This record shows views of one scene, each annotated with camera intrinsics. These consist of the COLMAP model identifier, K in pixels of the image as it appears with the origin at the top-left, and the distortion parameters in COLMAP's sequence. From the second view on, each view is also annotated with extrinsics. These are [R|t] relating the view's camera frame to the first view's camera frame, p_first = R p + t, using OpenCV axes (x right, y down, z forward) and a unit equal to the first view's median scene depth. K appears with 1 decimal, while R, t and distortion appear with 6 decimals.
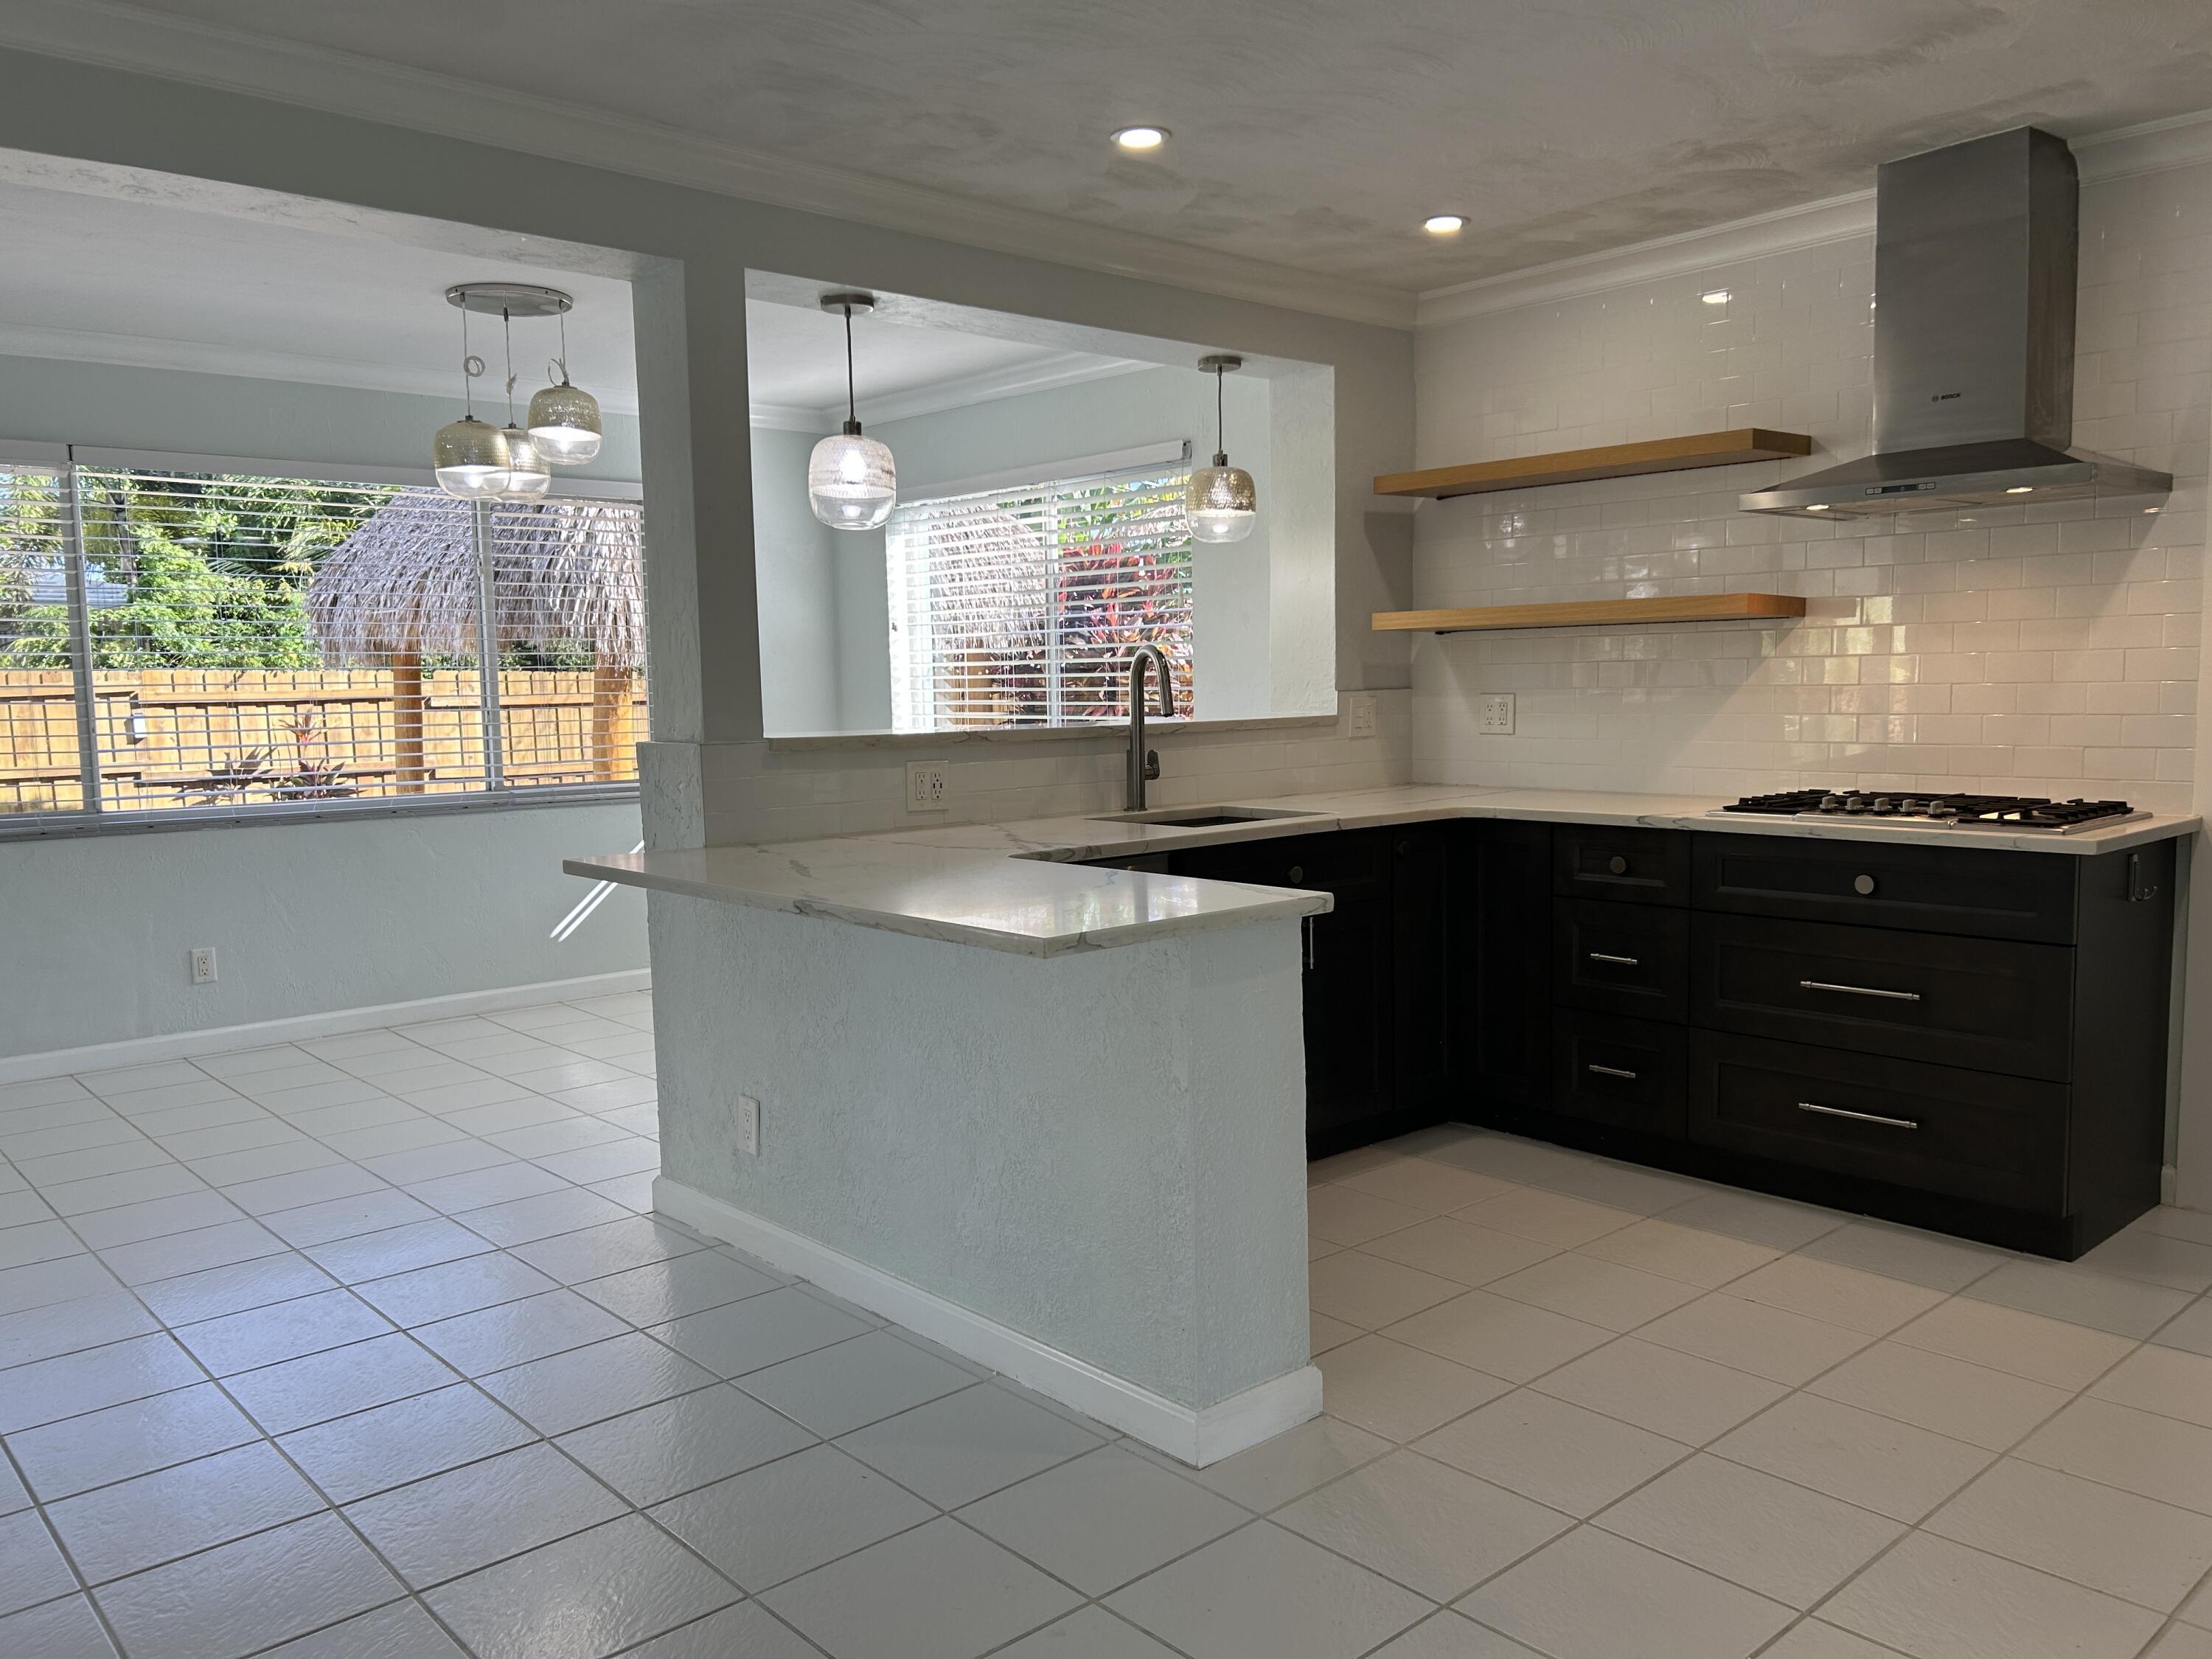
lens RADIAL K [[1655.9, 0, 1106.0], [0, 1655.9, 829.5], [0, 0, 1]] dist [0.003370, -0.003733]
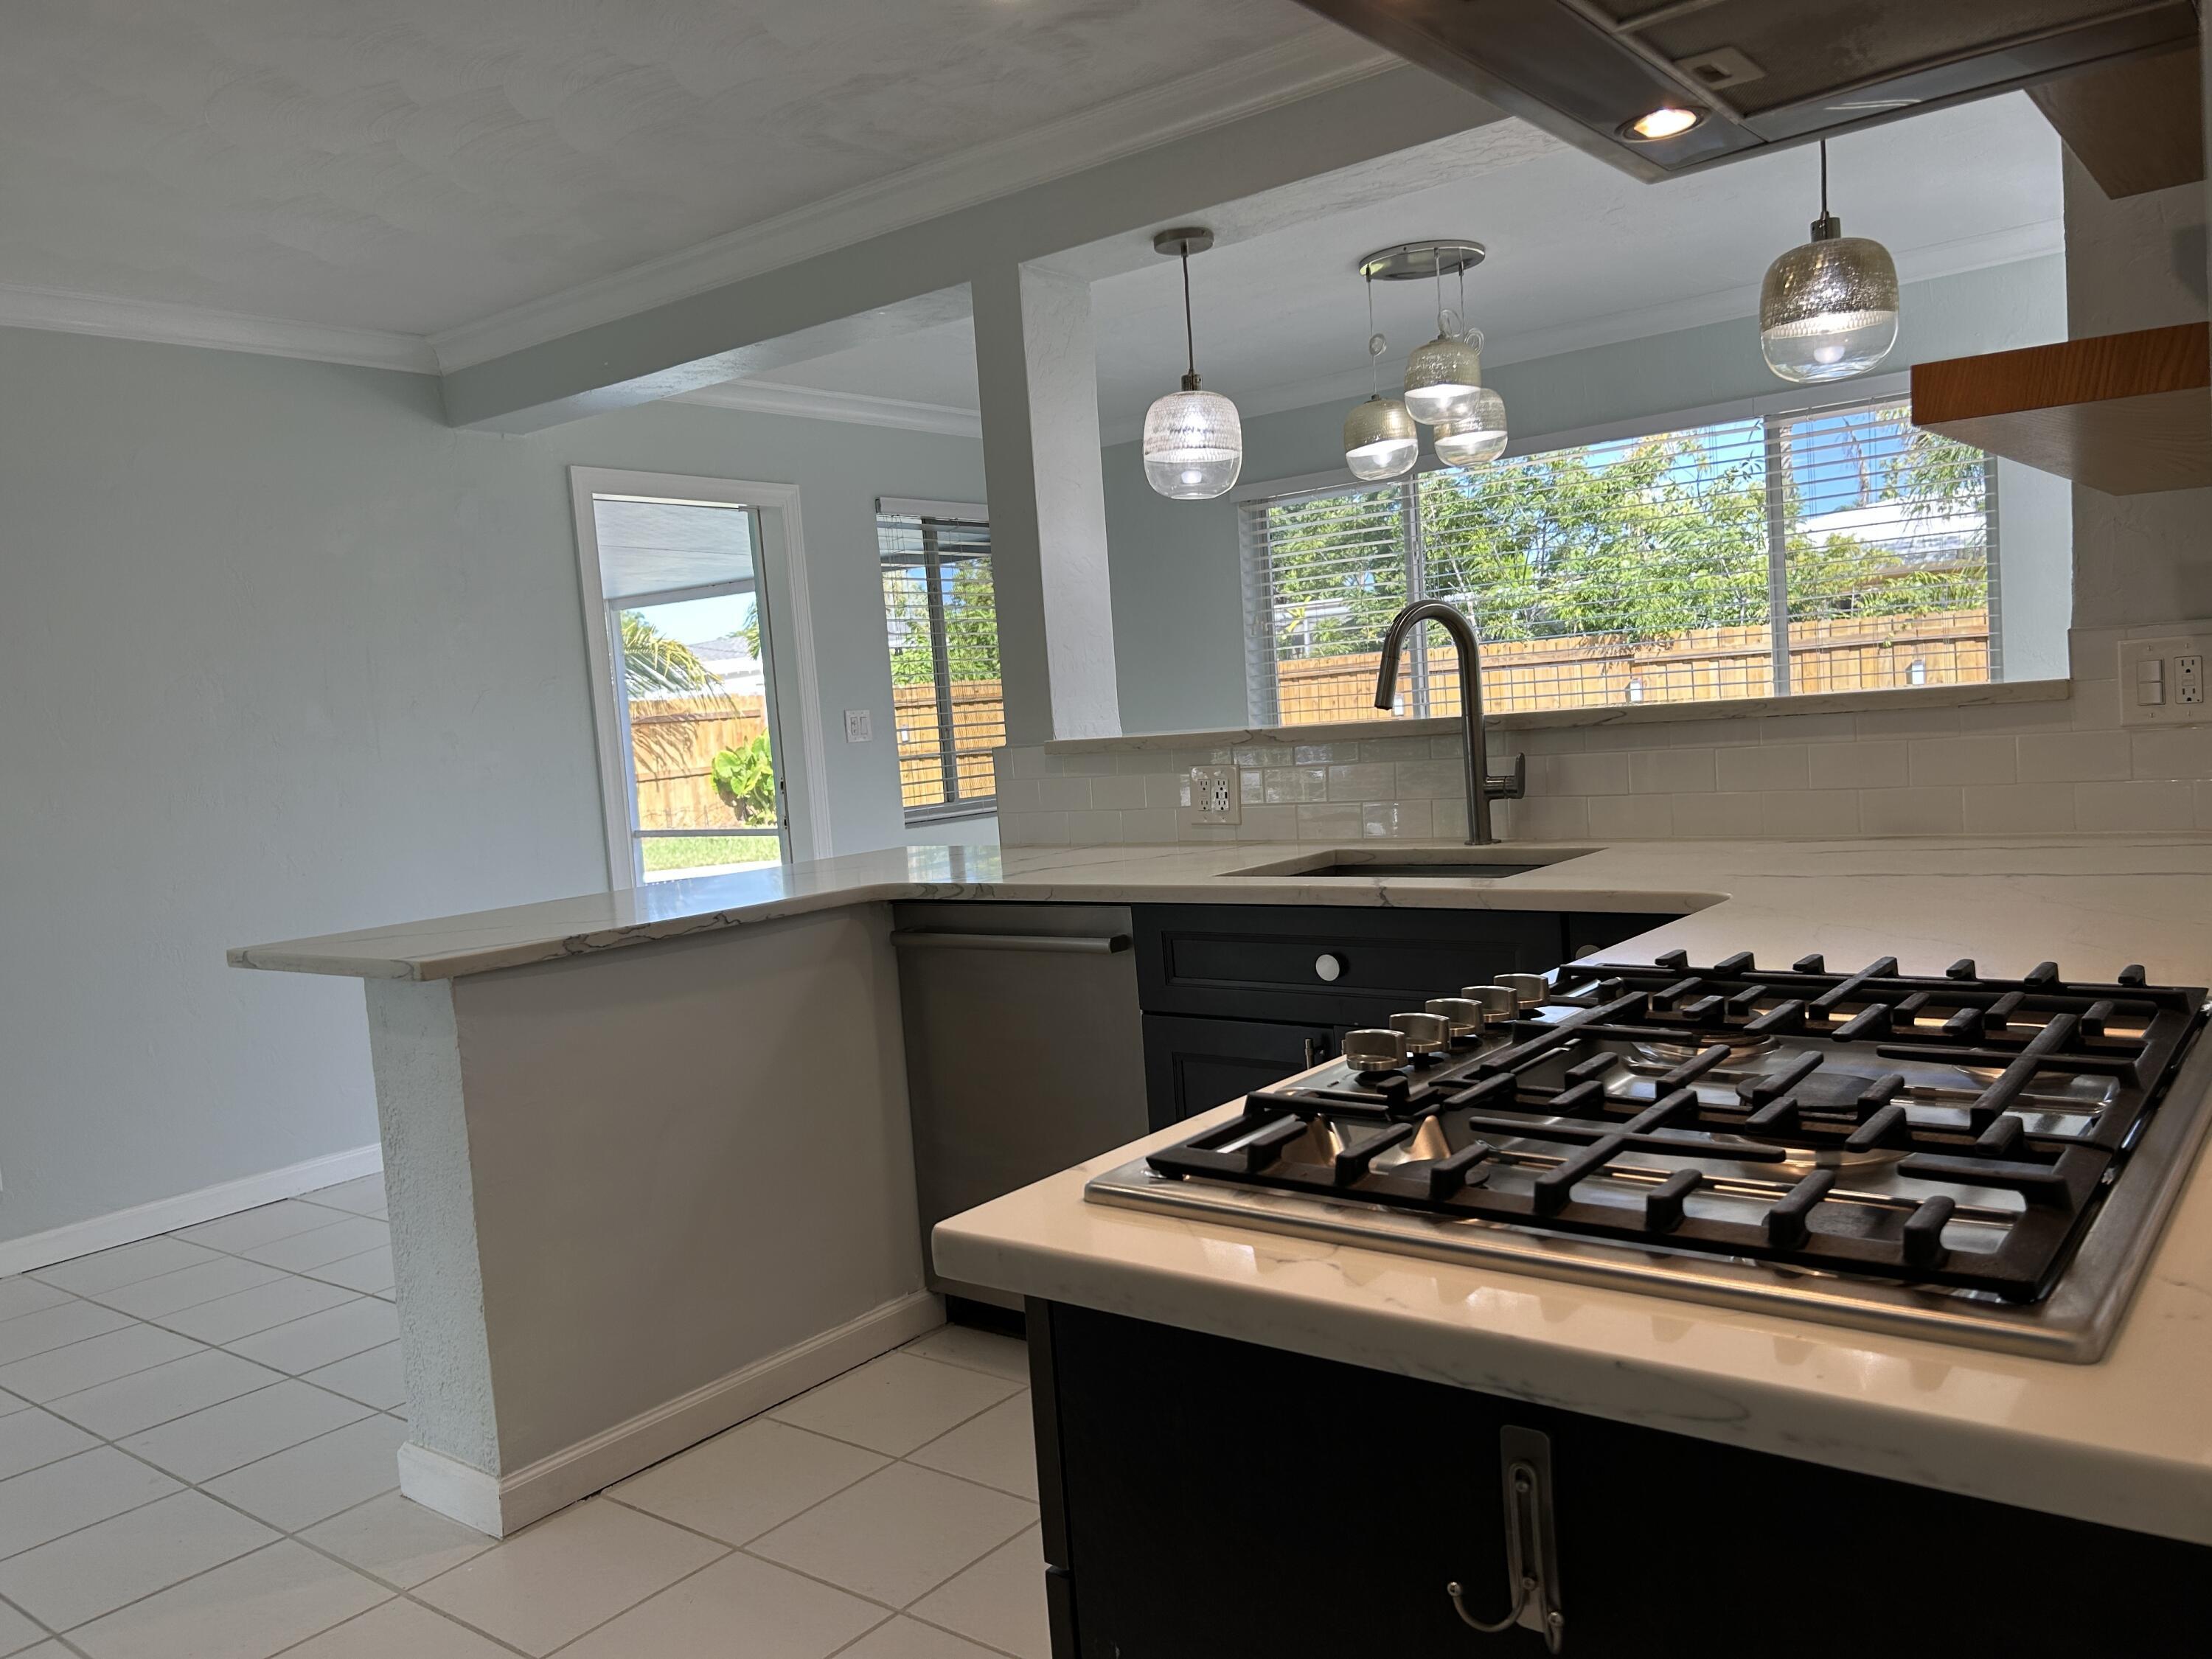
lens RADIAL K [[1655.9, 0, 1106.0], [0, 1655.9, 829.5], [0, 0, 1]] dist [0.003370, -0.003733]
pose [[0.174674, 0.077479, -0.981573, 0.682476], [-0.016284, 0.996990, 0.075798, -0.068587], [0.984492, 0.002744, 0.175410, 0.764116]]
